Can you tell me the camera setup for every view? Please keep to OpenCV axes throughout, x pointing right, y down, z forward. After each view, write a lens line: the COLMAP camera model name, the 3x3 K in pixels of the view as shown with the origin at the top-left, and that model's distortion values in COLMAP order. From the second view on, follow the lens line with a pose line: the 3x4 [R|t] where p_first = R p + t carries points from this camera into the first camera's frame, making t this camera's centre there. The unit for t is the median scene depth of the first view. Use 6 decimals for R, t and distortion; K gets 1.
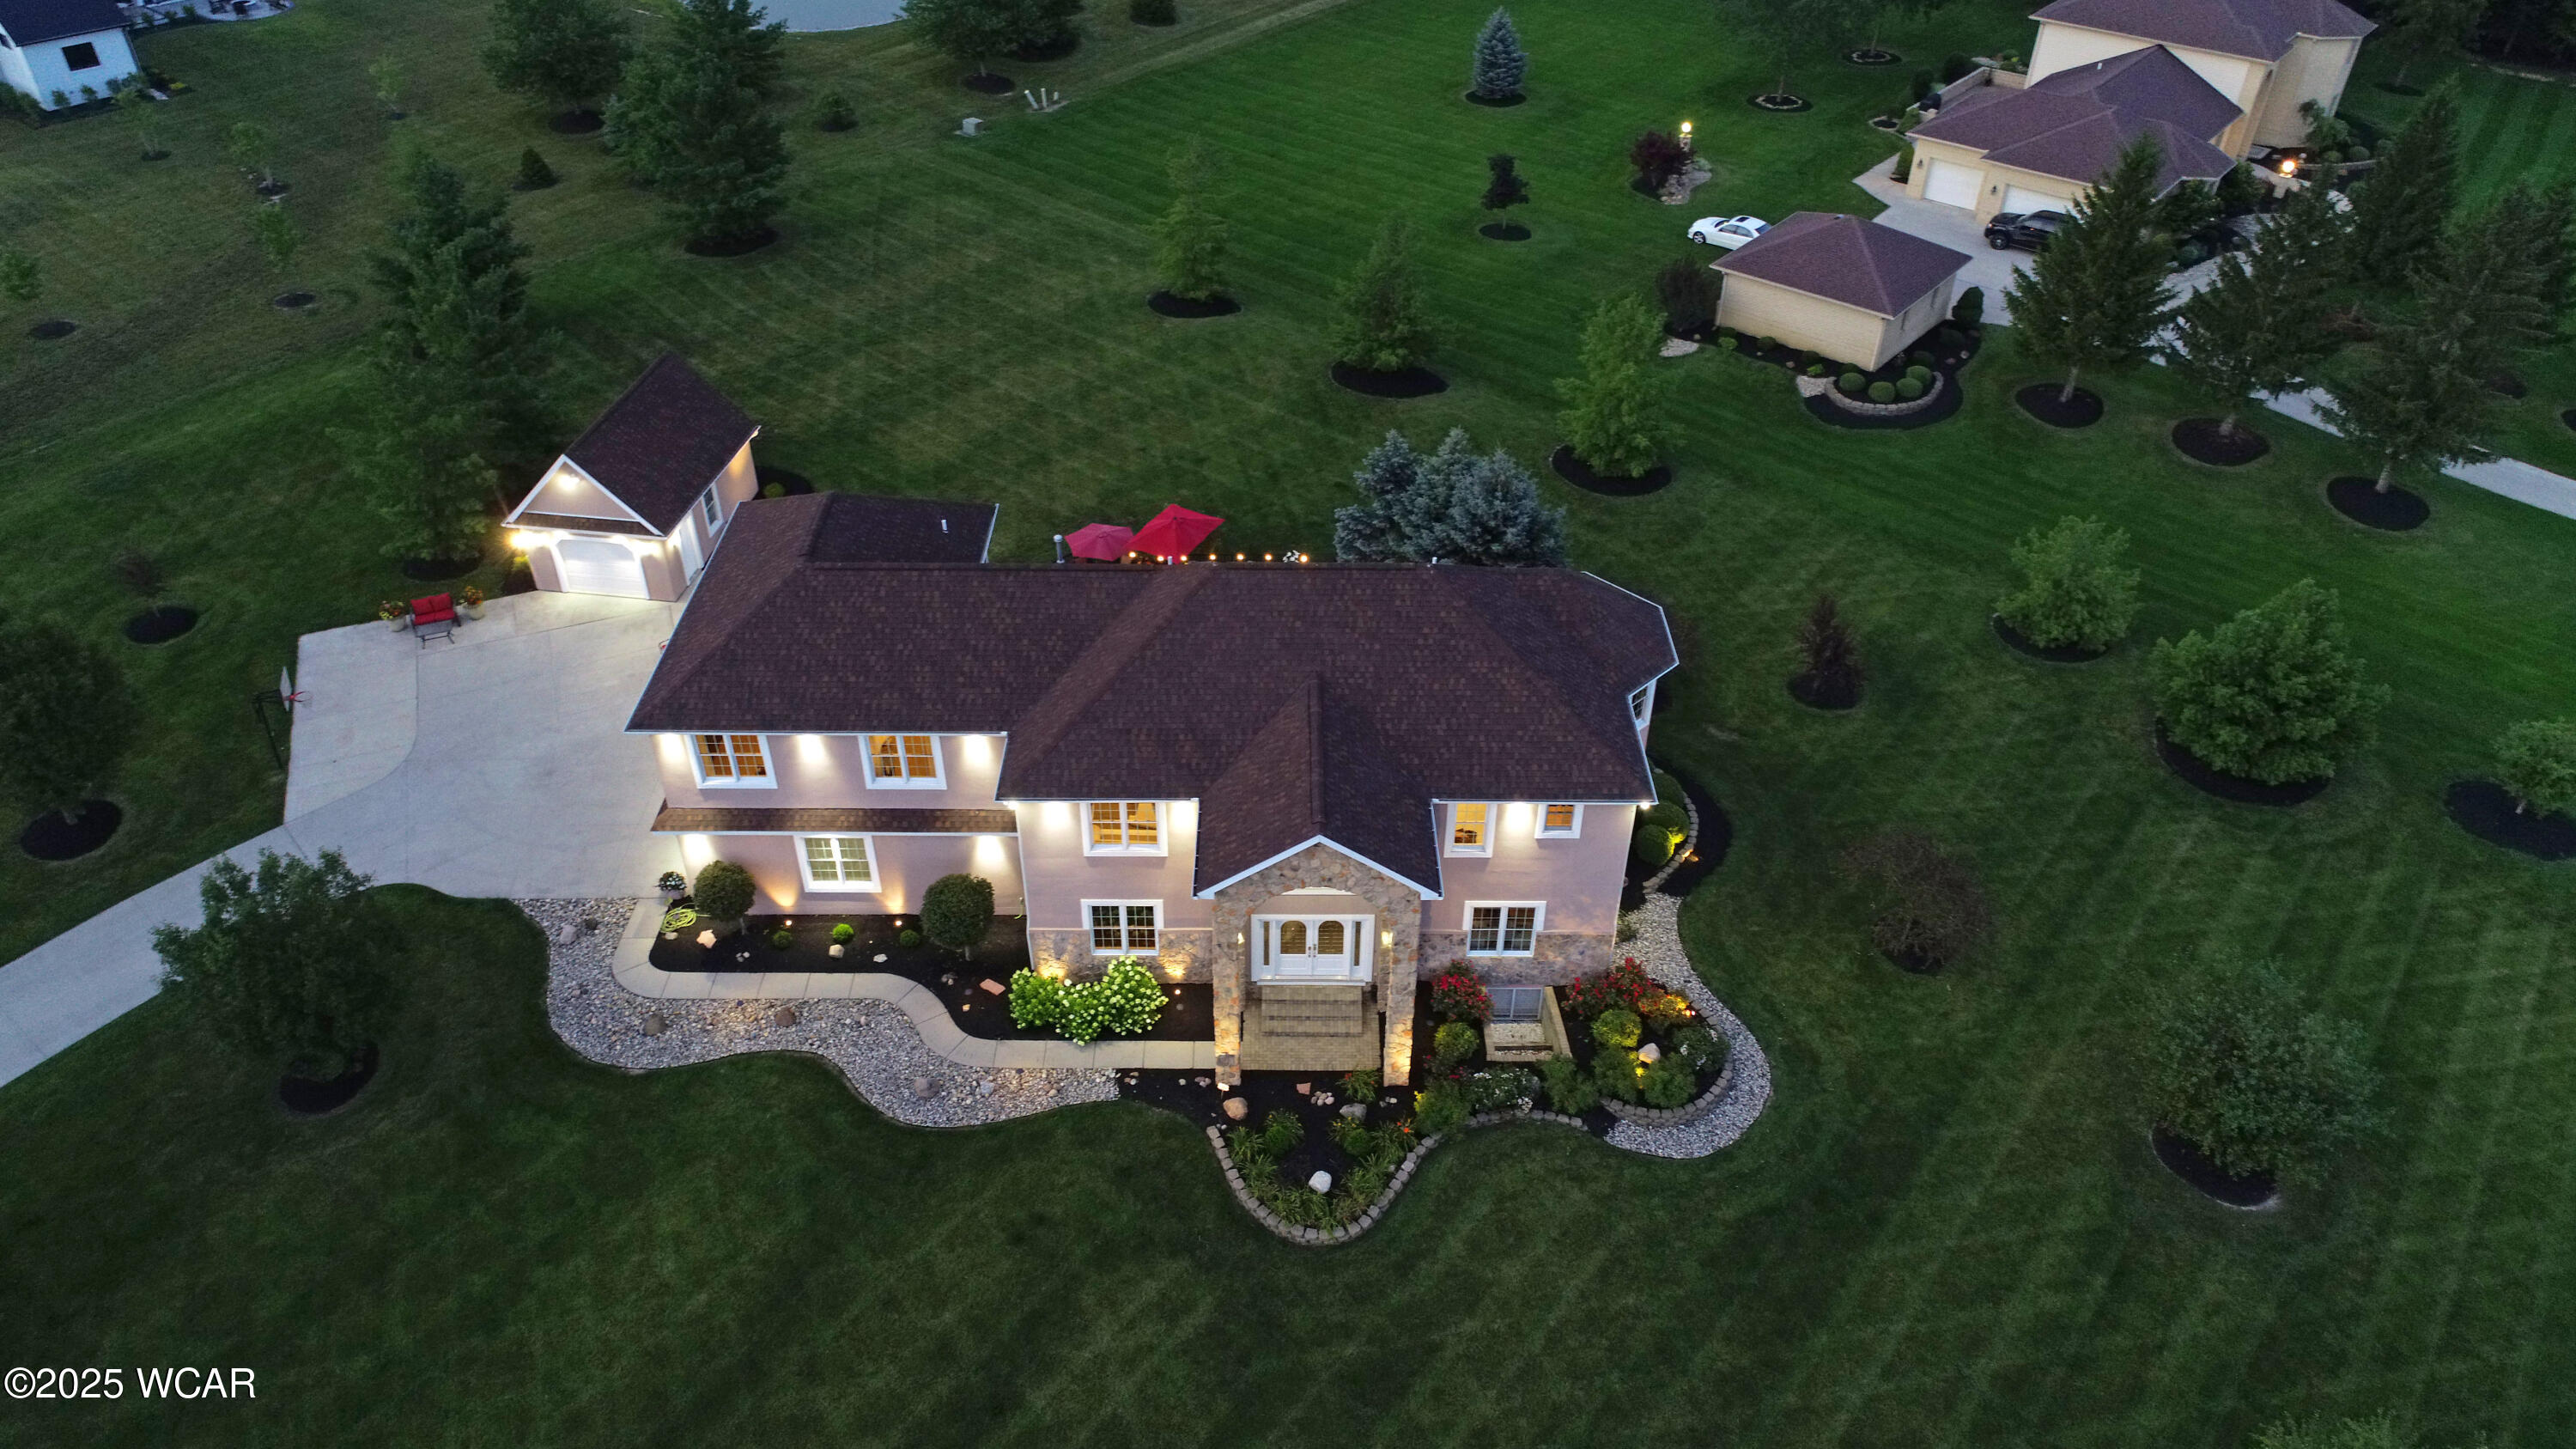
lens RADIAL K [[1730.2, 0, 1287.1], [0, 1730.2, 722.3], [0, 0, 1]] dist [-0.000707, 0.004782]
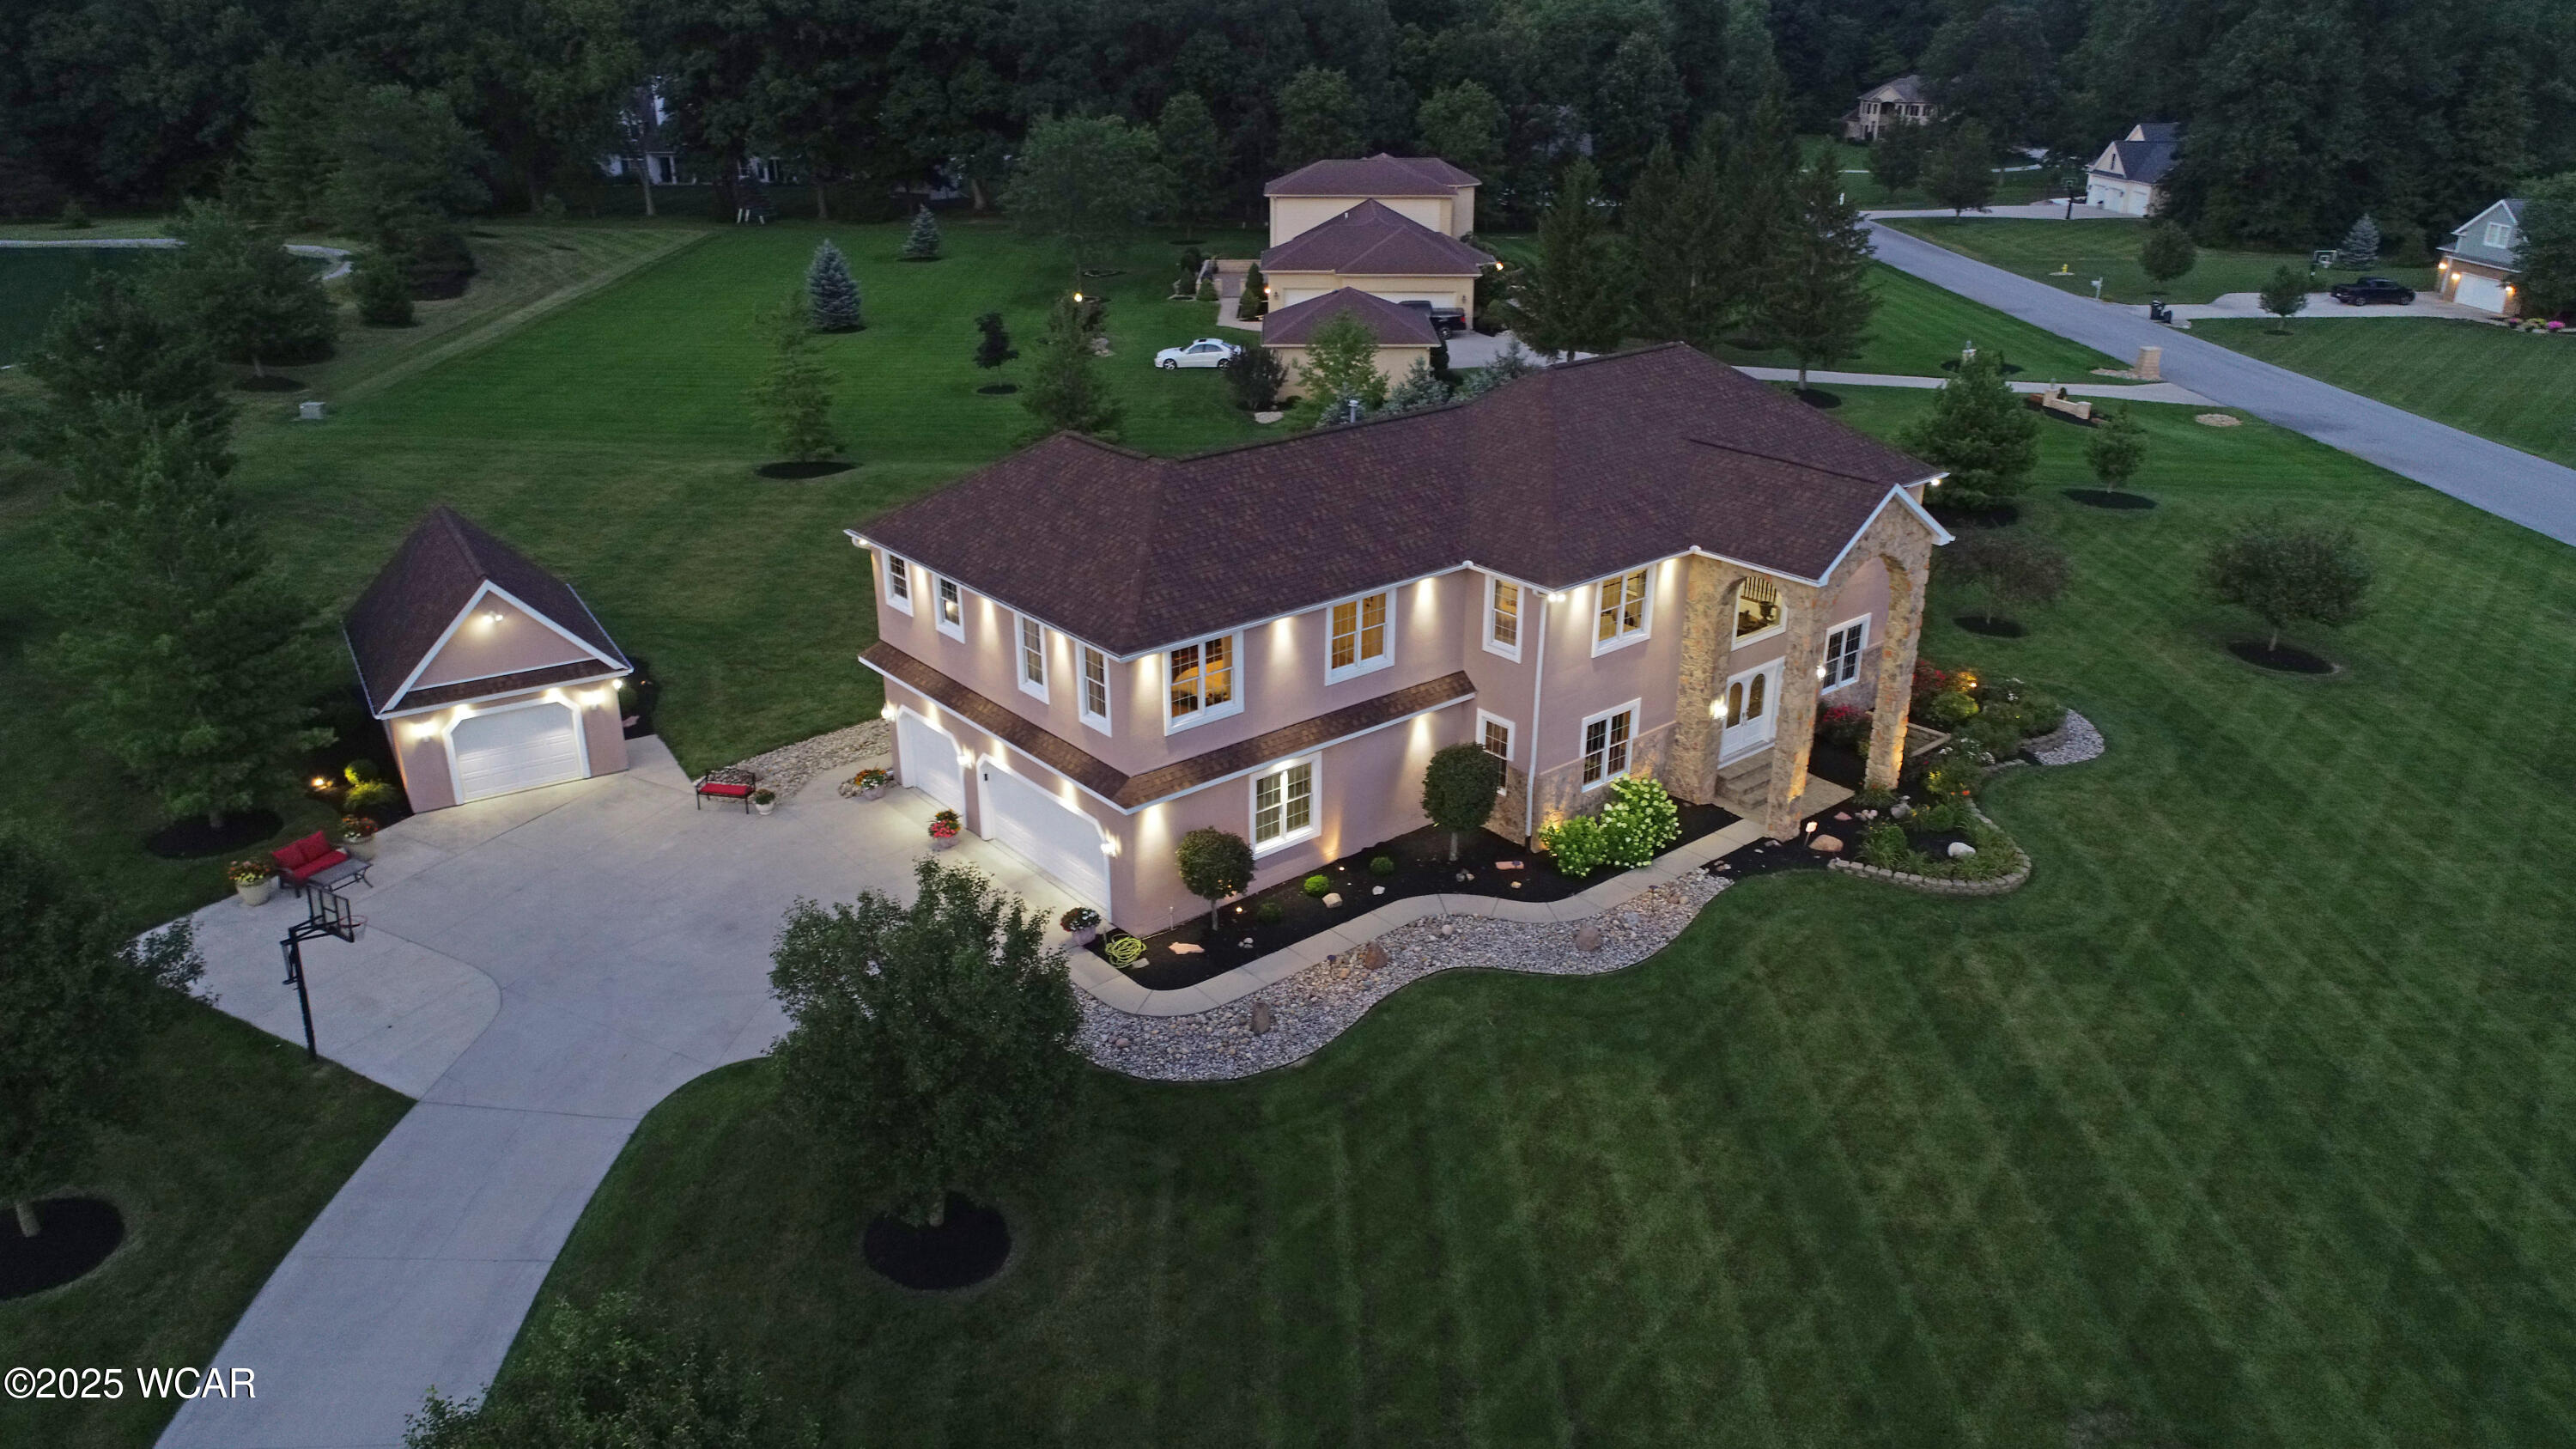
lens RADIAL K [[1730.2, 0, 1281.8], [0, 1730.2, 731.6], [0, 0, 1]] dist [-0.000707, 0.004782]
pose [[0.770433, -0.256105, 0.583817, -0.772357], [0.388684, 0.914572, -0.111728, 0.147654], [-0.505329, 0.313000, 0.804160, 0.340401]]
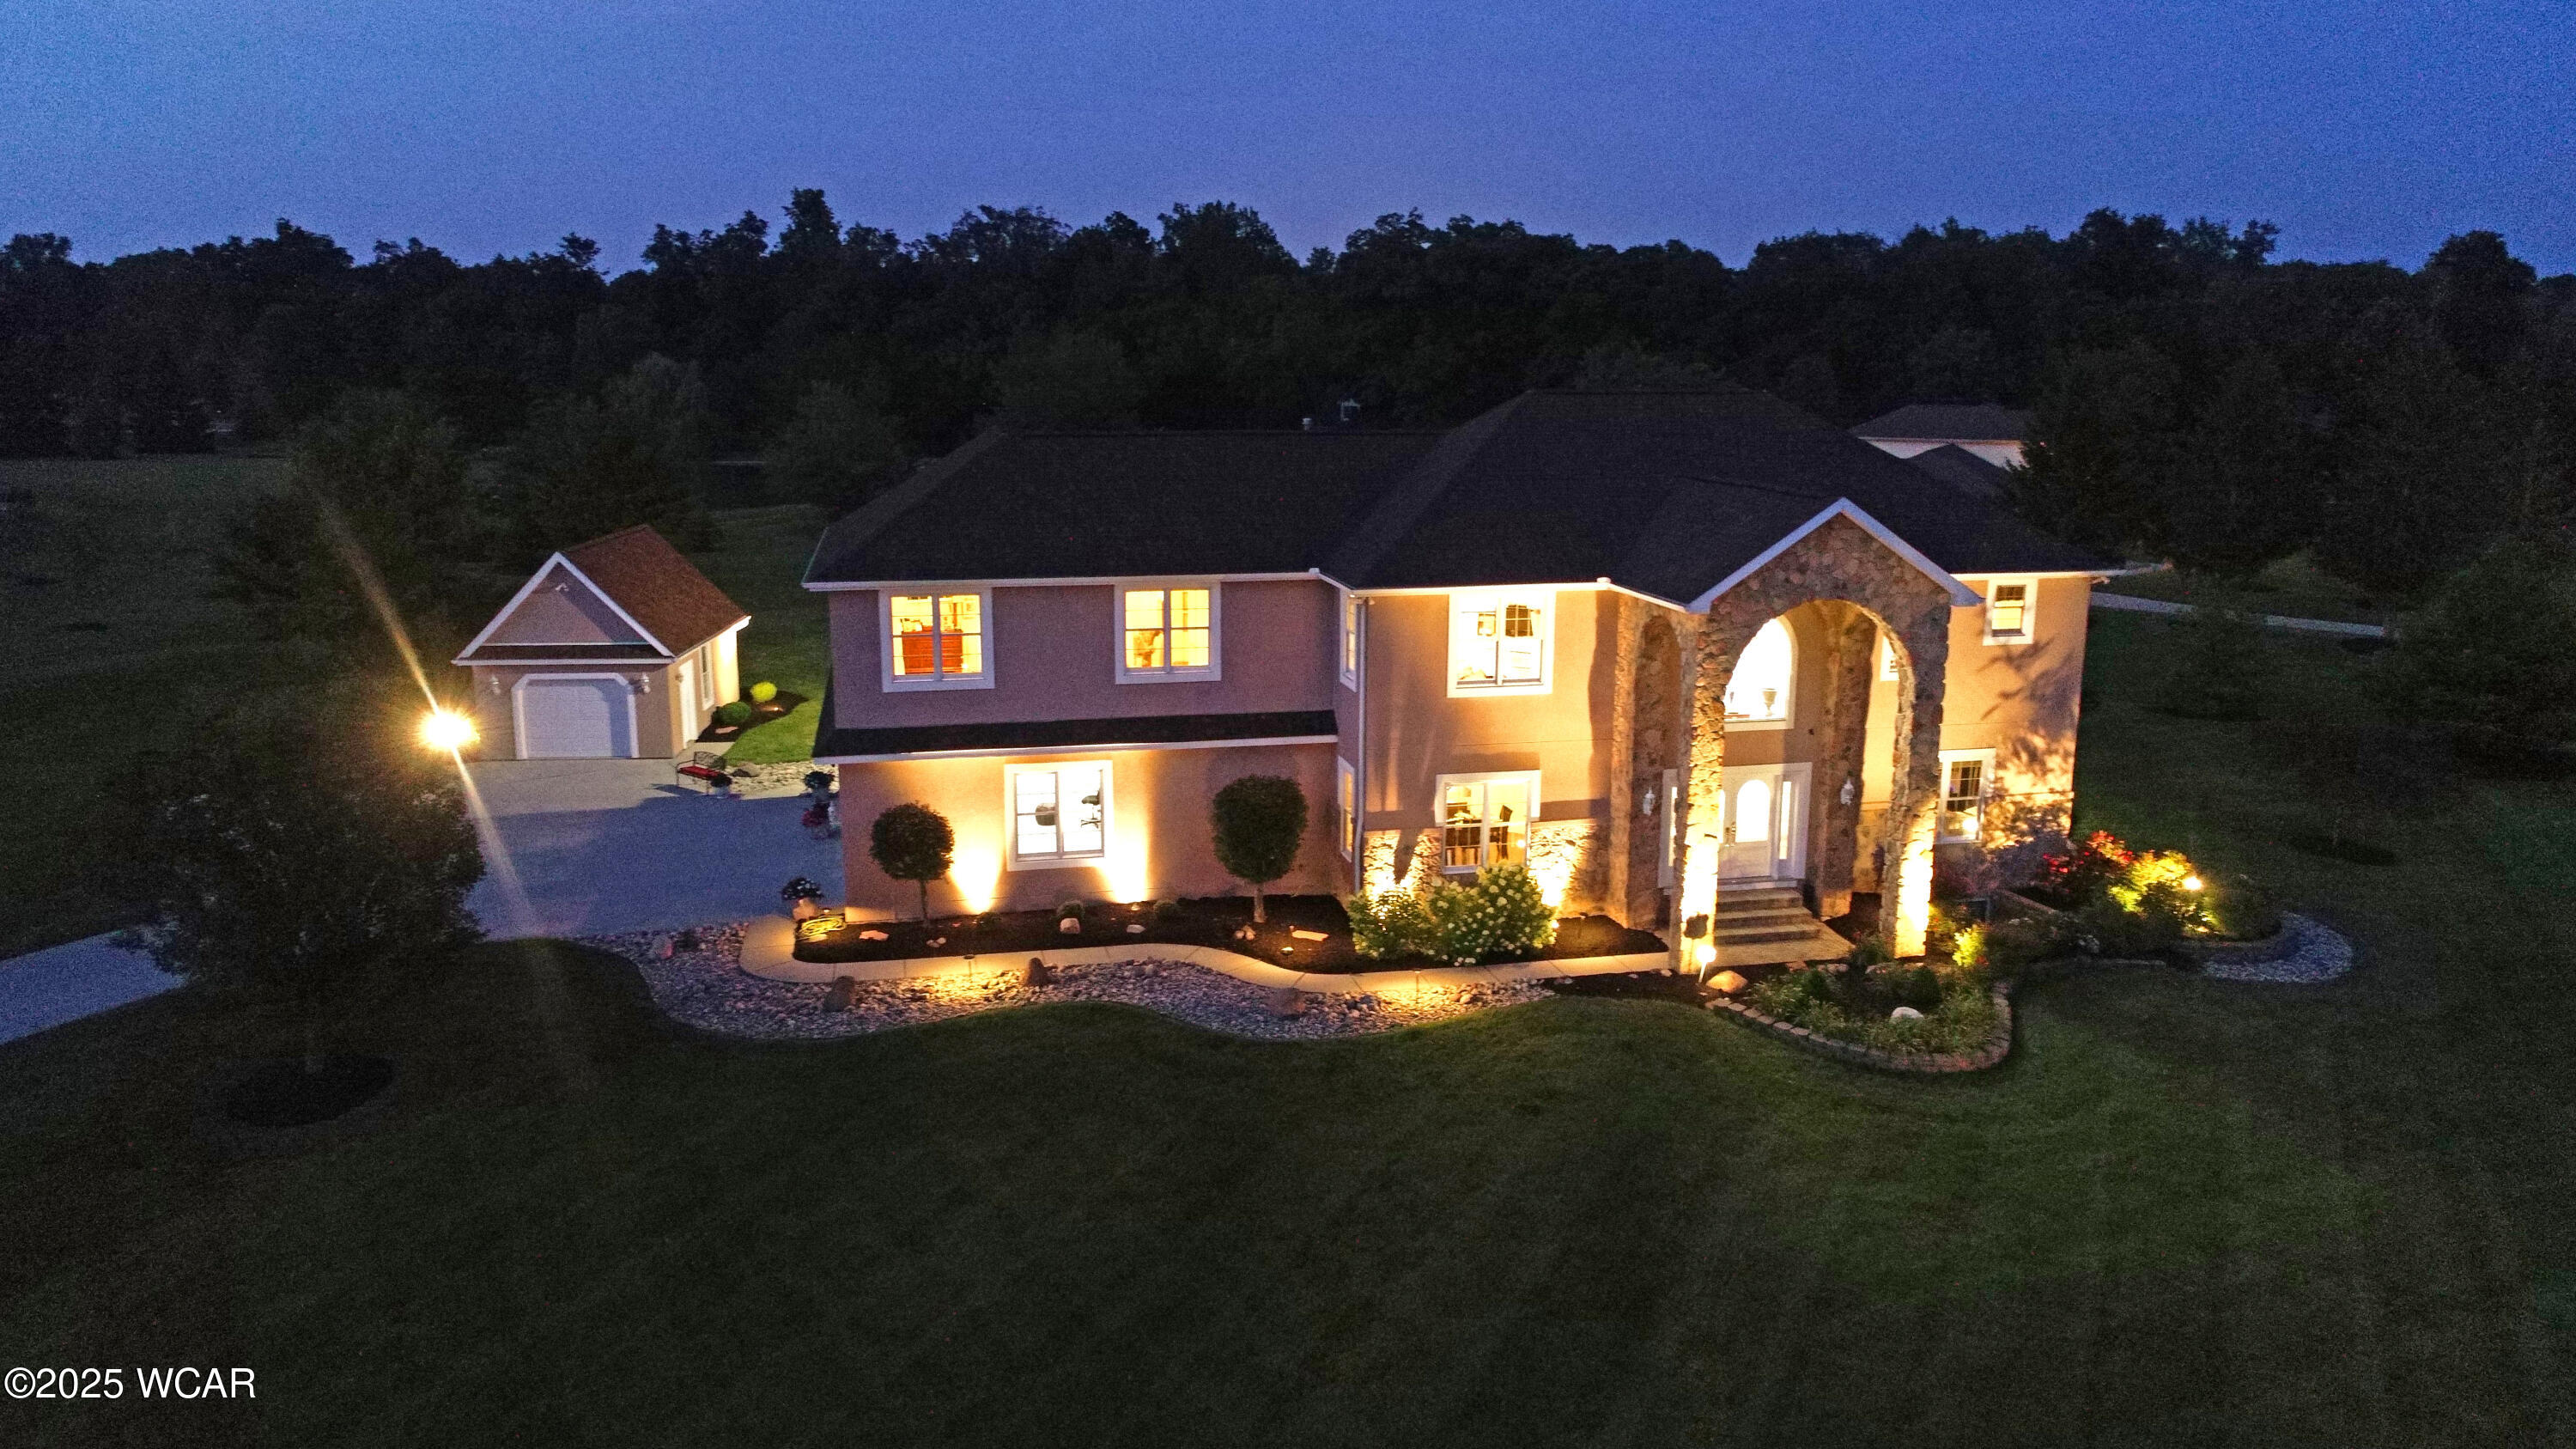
lens RADIAL K [[1730.2, 0, 1283.4], [0, 1730.2, 733.4], [0, 0, 1]] dist [-0.000707, 0.004782]
pose [[0.977484, -0.048436, 0.205374, -0.330928], [0.130555, 0.903461, -0.408307, 0.376499], [-0.165771, 0.425926, 0.889442, 0.340440]]
